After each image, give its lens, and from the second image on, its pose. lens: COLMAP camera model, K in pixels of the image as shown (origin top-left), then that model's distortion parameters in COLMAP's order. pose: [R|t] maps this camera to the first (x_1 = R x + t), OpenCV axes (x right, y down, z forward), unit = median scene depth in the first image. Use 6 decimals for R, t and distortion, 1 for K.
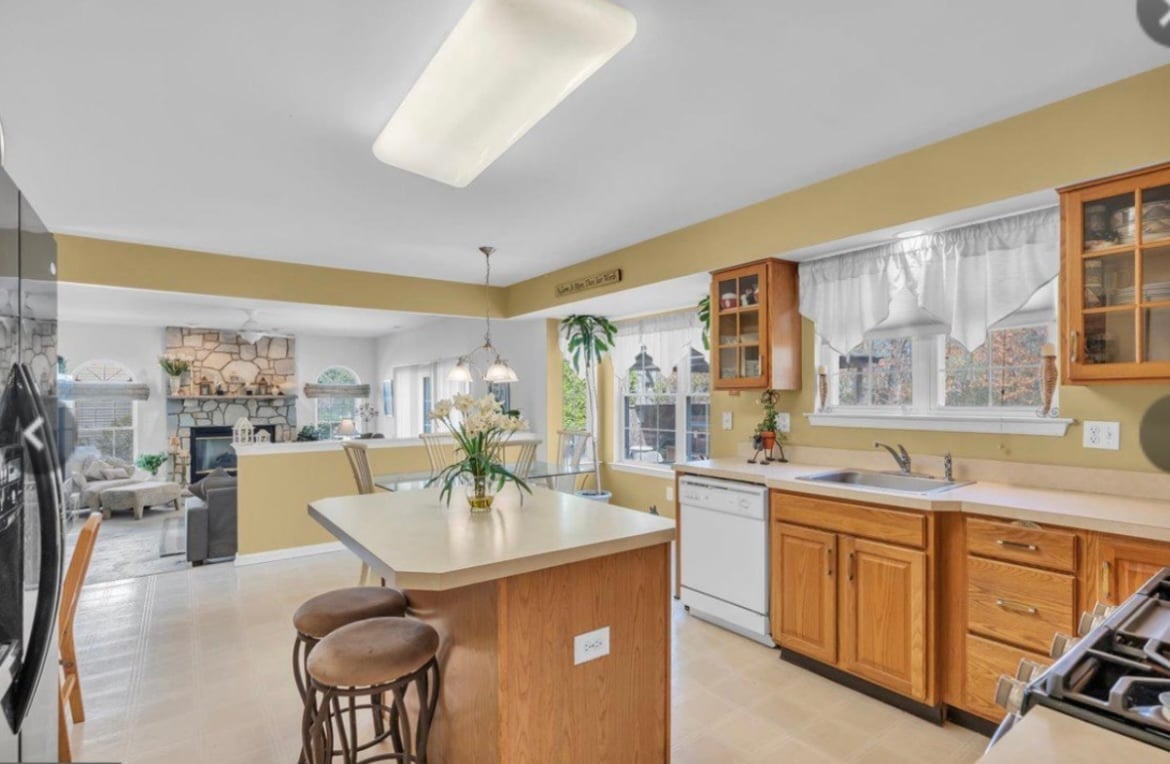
lens RADIAL K [[561.4, 0, 586.2], [0, 561.4, 394.6], [0, 0, 1]] dist [0.000731, 0.000059]
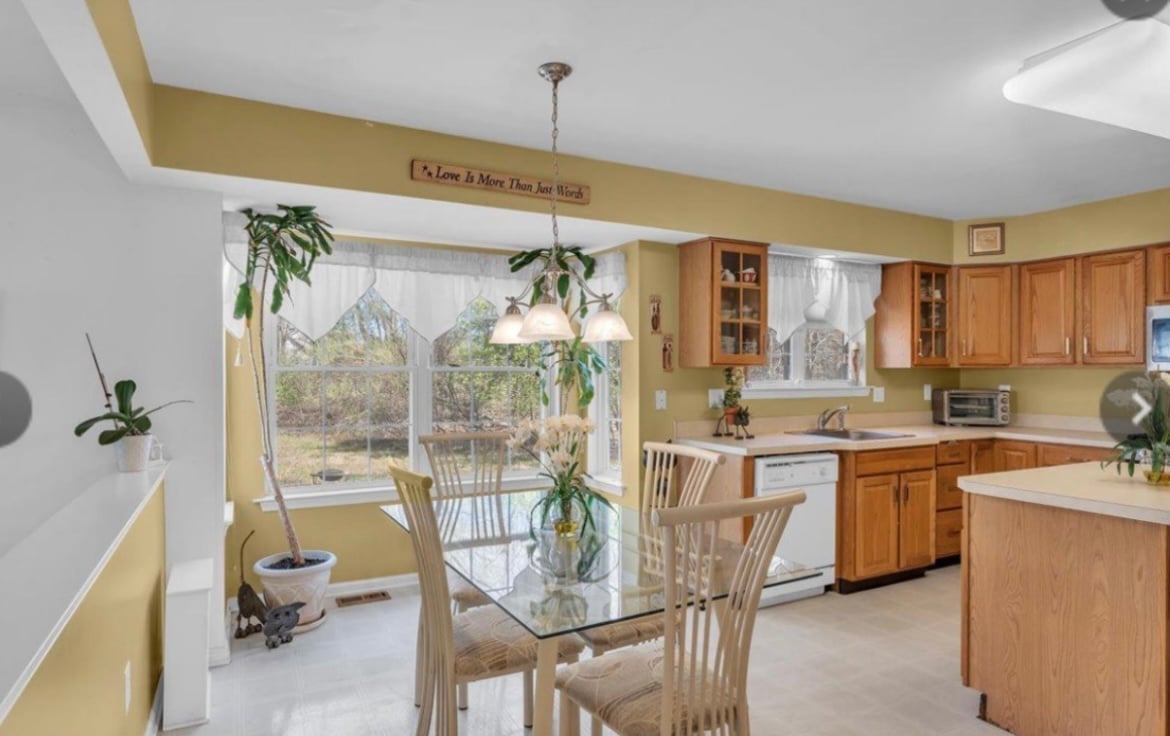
lens RADIAL K [[663.8, 0, 585.0], [0, 663.8, 368.0], [0, 0, 1]] dist [-0.019057, -0.000338]
pose [[0.147562, 0.008786, 0.989014, -0.987096], [-0.005084, 0.999954, -0.008125, 0.005374], [-0.989040, -0.003829, 0.147600, 1.177743]]
